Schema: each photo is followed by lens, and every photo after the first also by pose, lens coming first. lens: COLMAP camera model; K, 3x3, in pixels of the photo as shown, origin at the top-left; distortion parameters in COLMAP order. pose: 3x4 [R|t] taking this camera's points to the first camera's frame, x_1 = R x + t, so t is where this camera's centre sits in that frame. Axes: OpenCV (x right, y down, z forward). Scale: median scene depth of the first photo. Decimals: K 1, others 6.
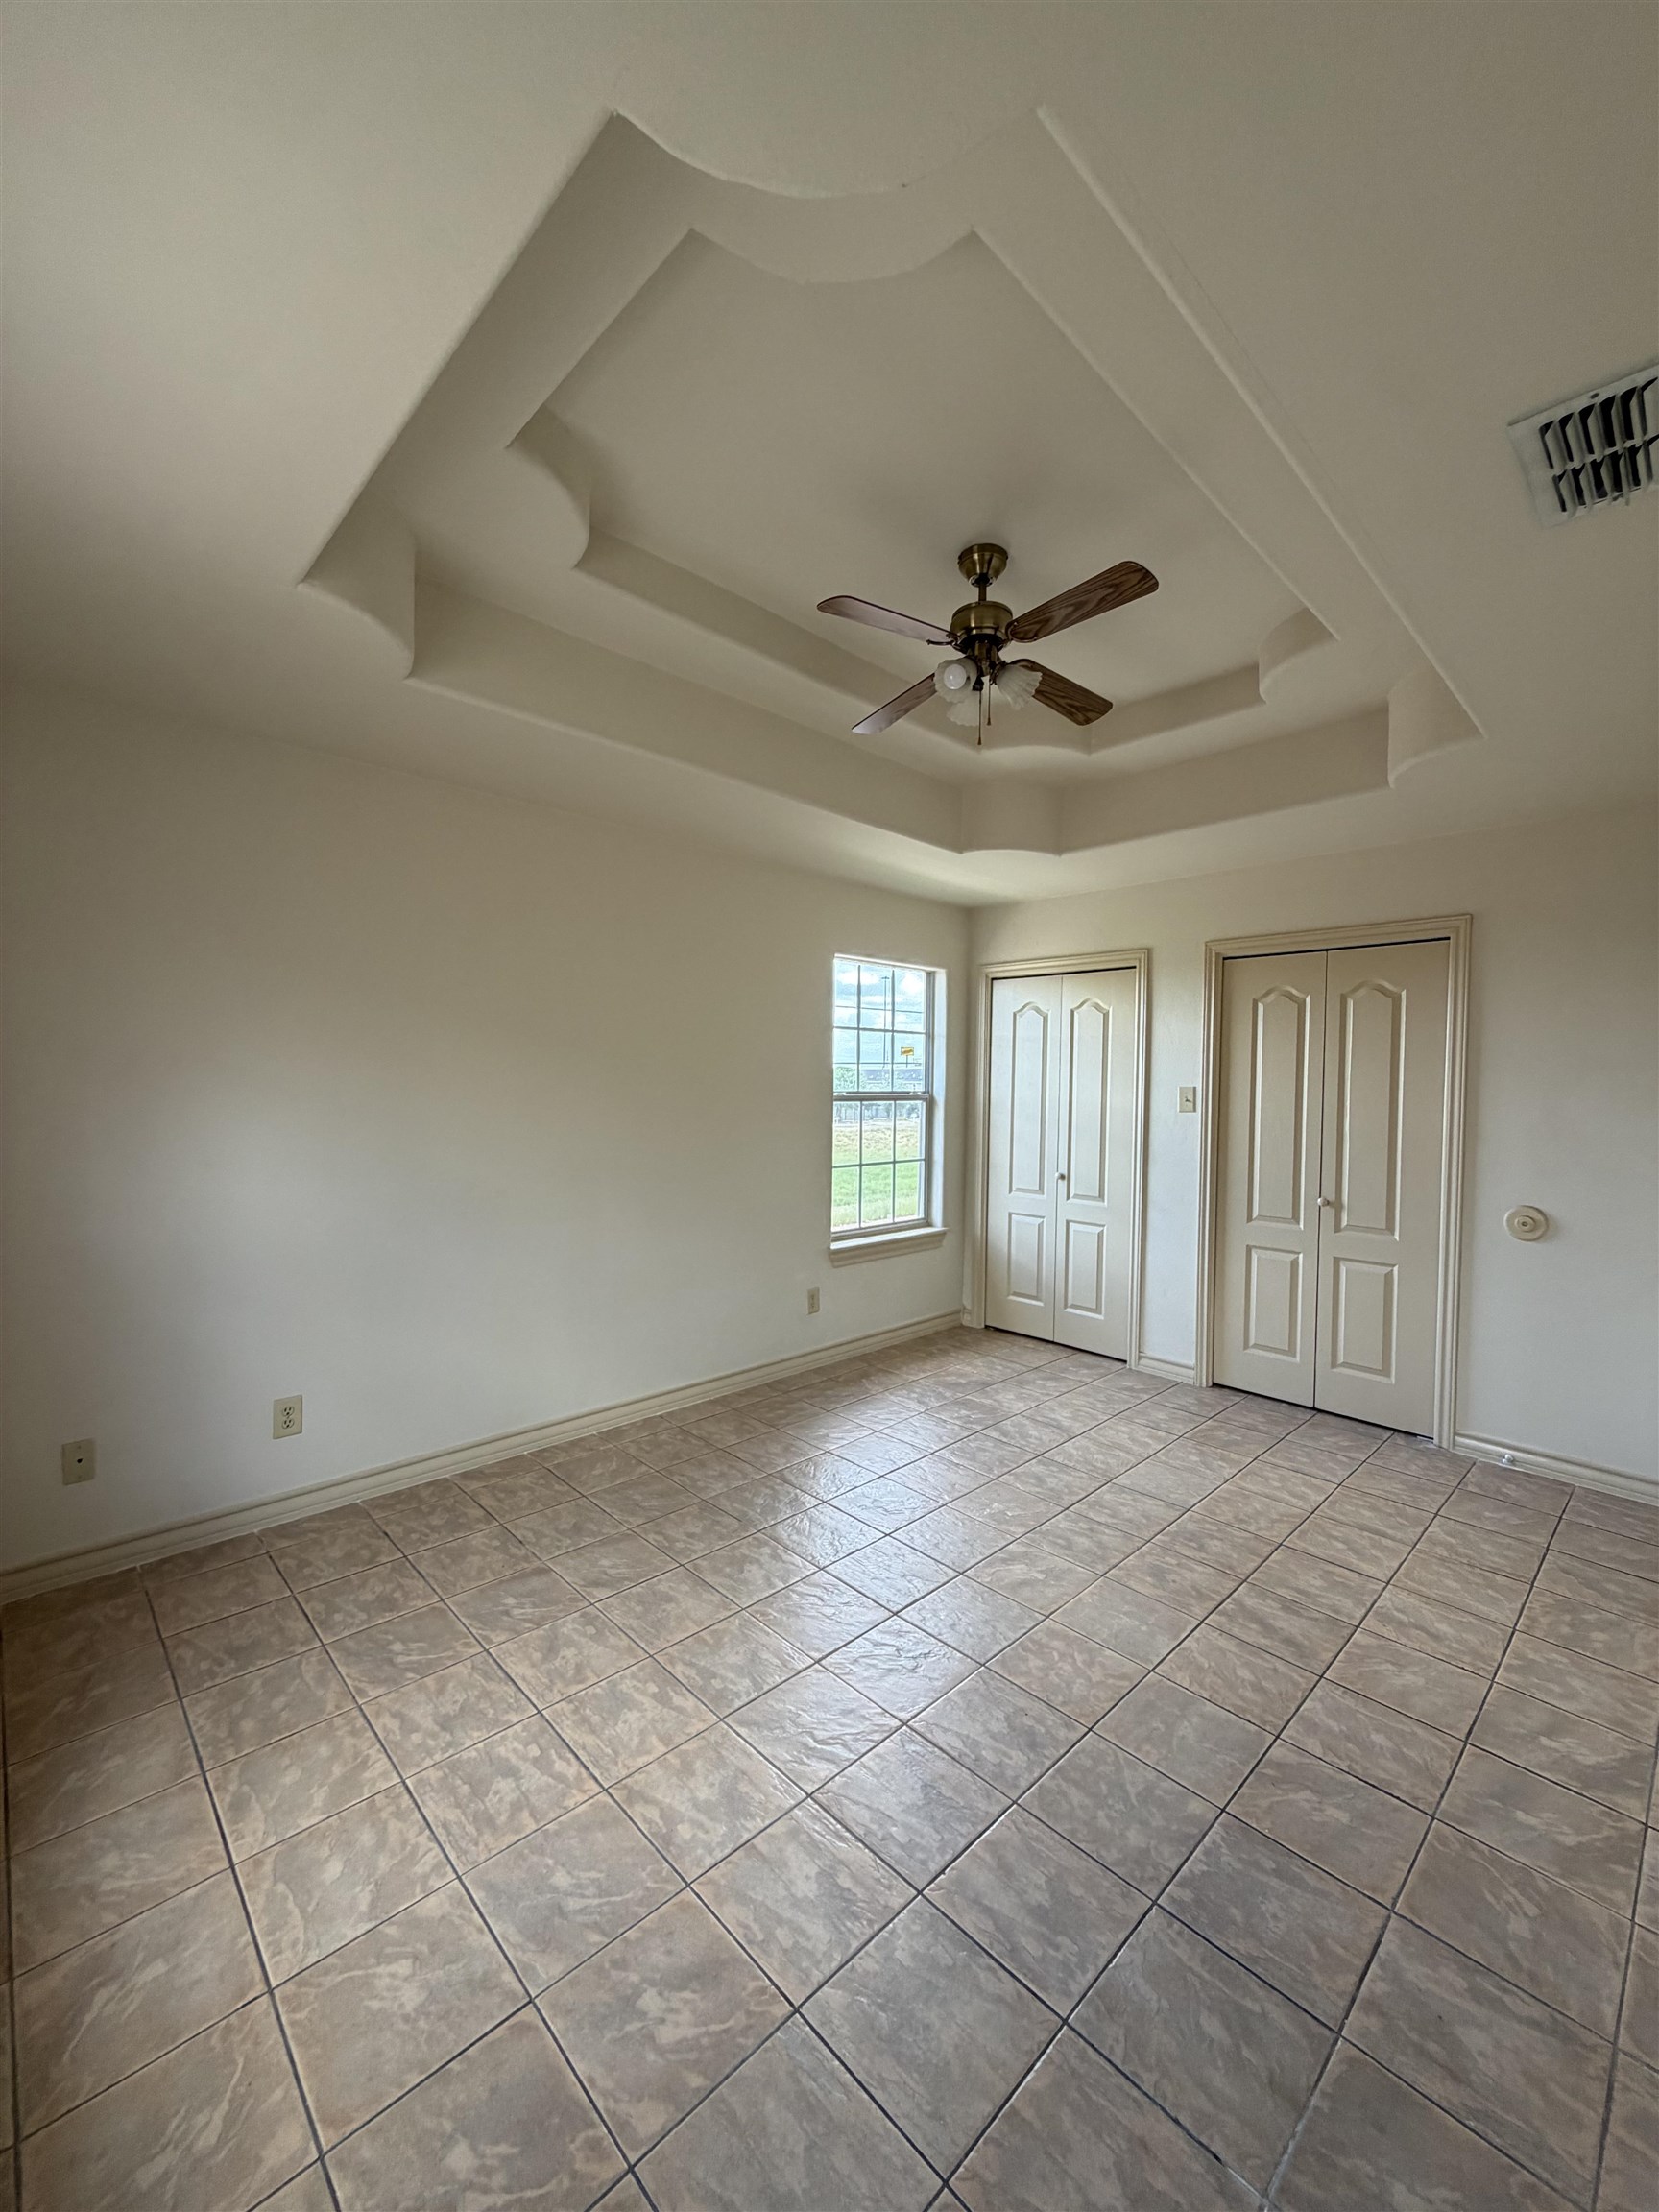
lens RADIAL K [[890.4, 0, 820.4], [0, 890.4, 1104.9], [0, 0, 1]] dist [0.000847, 0.000665]
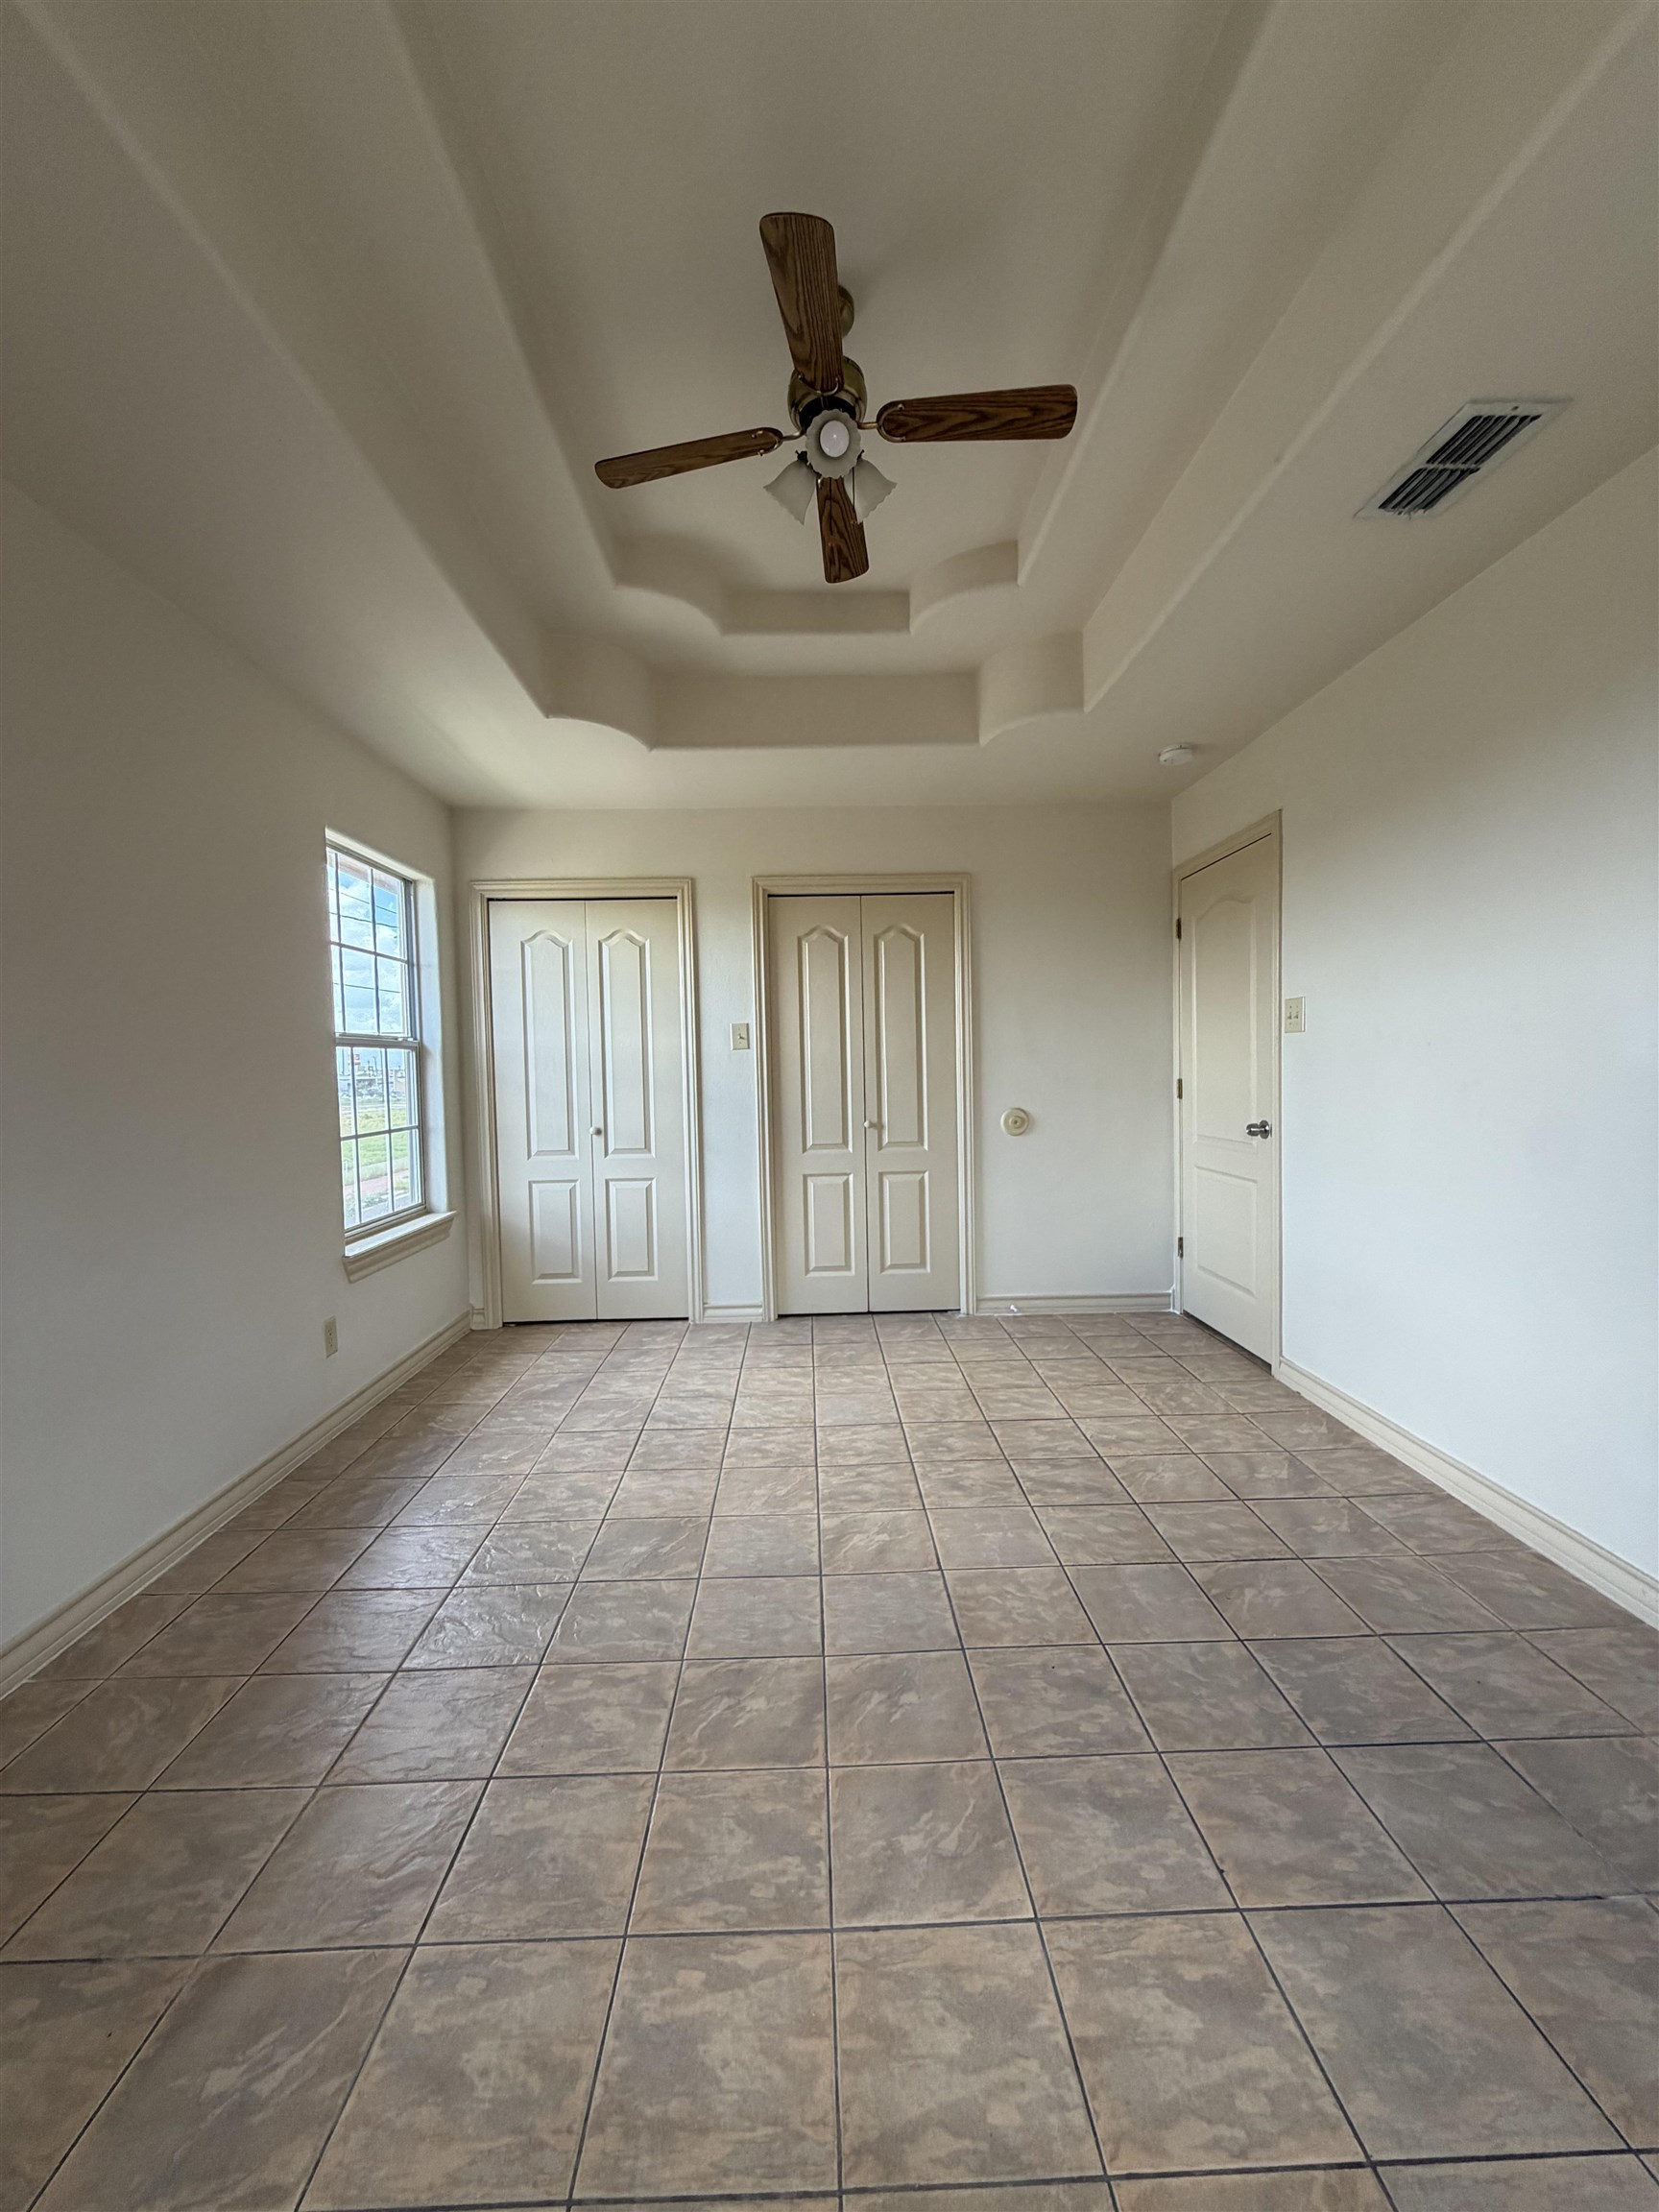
lens RADIAL K [[888.2, 0, 829.5], [0, 888.2, 1106.0], [0, 0, 1]] dist [-0.002684, 0.000941]
pose [[0.667367, -0.058469, 0.742430, -0.300688], [0.050518, 0.998171, 0.033199, 0.050483], [-0.743013, 0.015350, 0.669101, 0.319592]]
